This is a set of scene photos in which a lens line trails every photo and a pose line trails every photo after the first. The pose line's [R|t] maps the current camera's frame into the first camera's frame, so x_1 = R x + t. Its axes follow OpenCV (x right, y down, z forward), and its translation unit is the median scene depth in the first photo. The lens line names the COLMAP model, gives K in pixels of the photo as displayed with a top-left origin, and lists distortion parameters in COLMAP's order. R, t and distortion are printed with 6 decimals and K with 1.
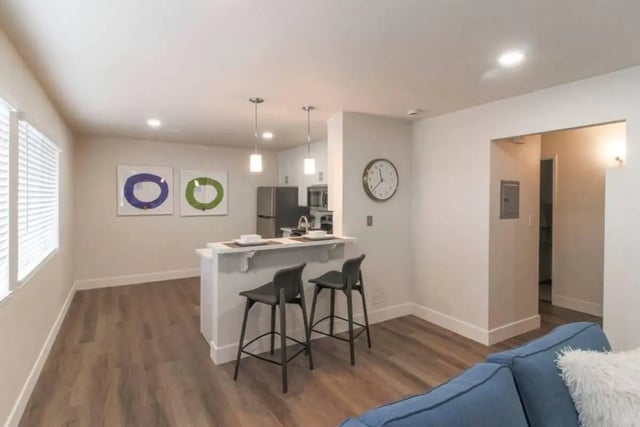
lens RADIAL K [[340.3, 0, 319.9], [0, 340.3, 202.7], [0, 0, 1]] dist [0.002132, 0.000315]
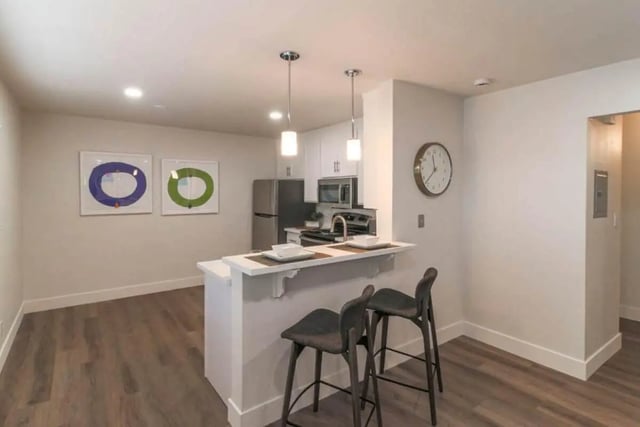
lens RADIAL K [[341.1, 0, 317.6], [0, 341.1, 198.7], [0, 0, 1]] dist [0.000802, -0.000397]
pose [[0.996574, -0.003042, 0.082646, -0.155244], [0.002810, 0.999992, 0.002928, -0.001747], [-0.082655, -0.002686, 0.996575, 0.231747]]
